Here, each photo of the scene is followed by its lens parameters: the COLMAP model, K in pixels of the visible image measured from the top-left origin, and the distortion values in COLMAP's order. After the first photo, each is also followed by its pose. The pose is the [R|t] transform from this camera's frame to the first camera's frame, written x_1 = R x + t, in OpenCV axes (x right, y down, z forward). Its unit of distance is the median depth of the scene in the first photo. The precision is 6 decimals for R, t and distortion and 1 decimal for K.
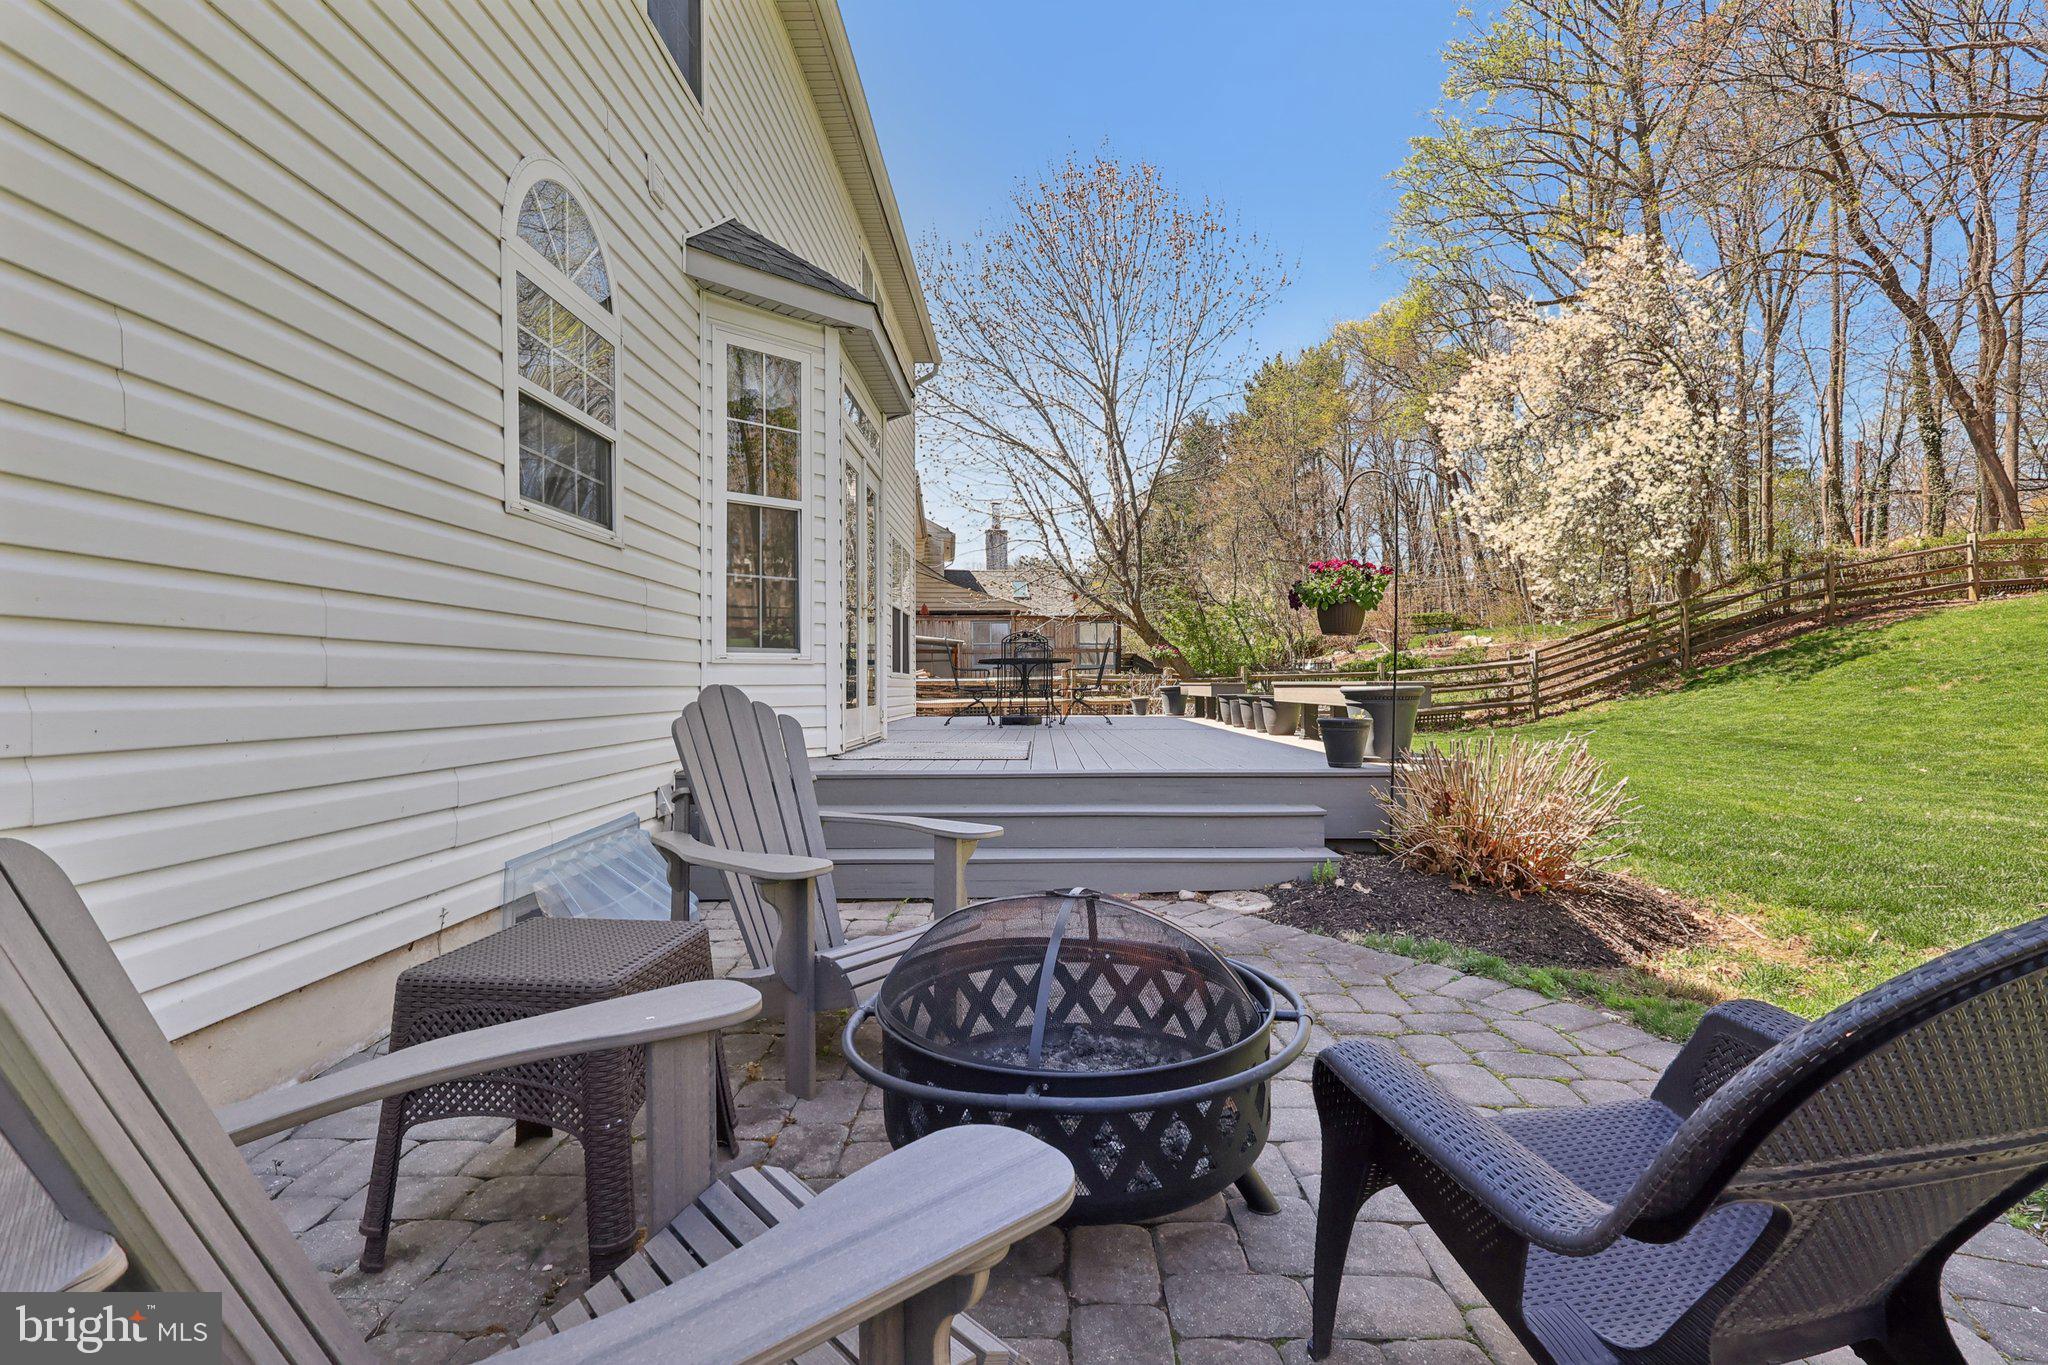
lens RADIAL K [[1041.6, 0, 1023.9], [0, 1041.6, 687.3], [0, 0, 1]] dist [-0.003802, 0.000633]
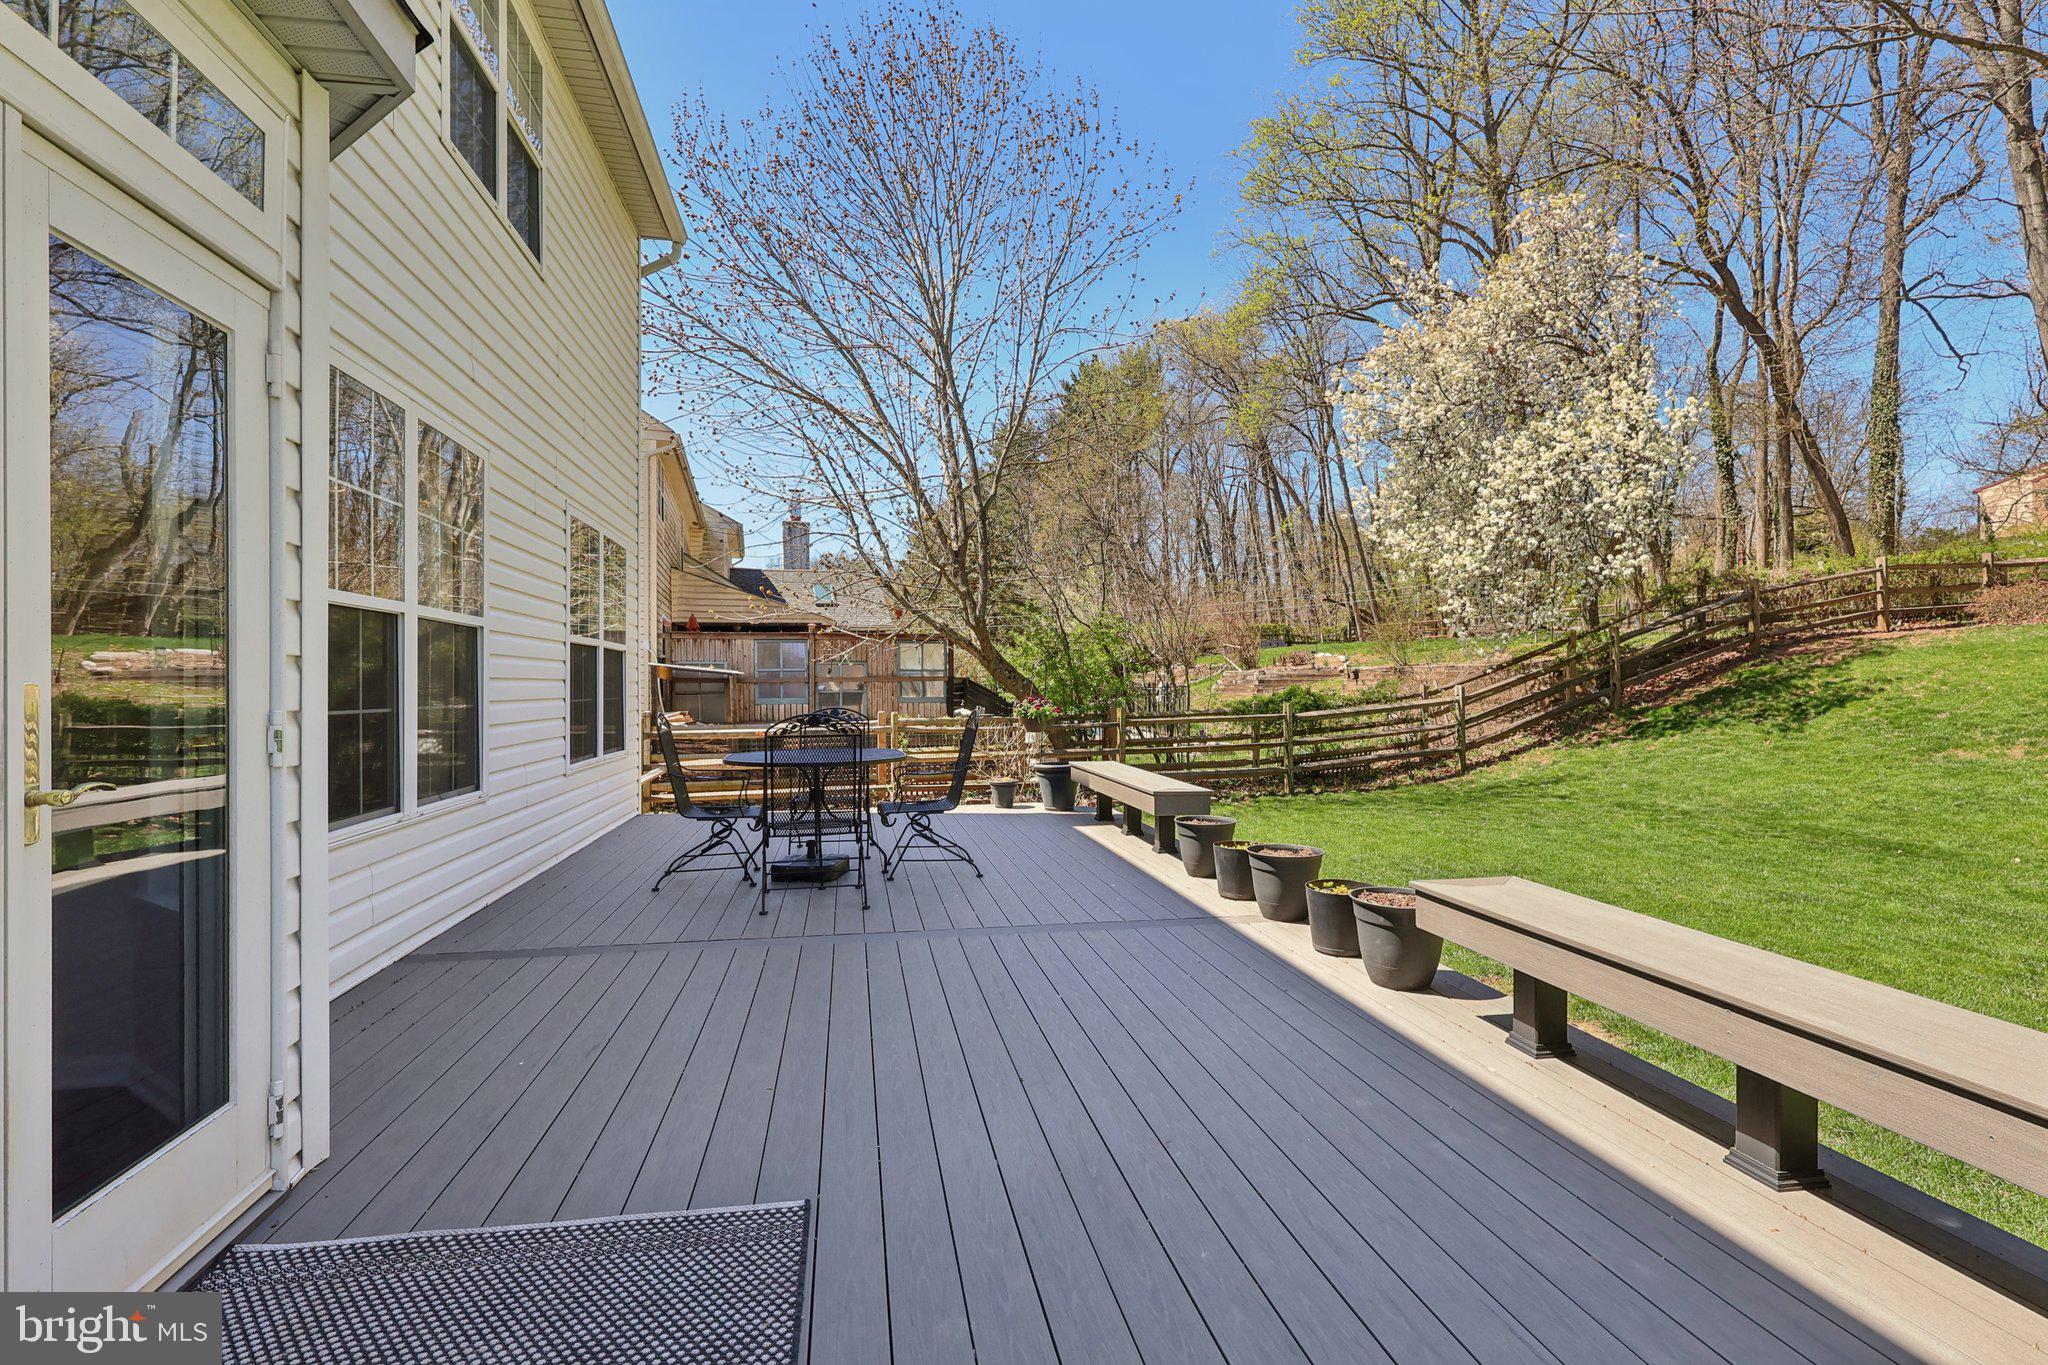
lens RADIAL K [[1041.6, 0, 1029.0], [0, 1041.6, 682.4], [0, 0, 1]] dist [-0.003802, 0.000633]
pose [[0.982898, 0.004002, 0.184107, 0.005918], [-0.003289, 0.999986, -0.004179, -0.032328], [-0.184121, 0.003502, 0.982897, 0.244955]]
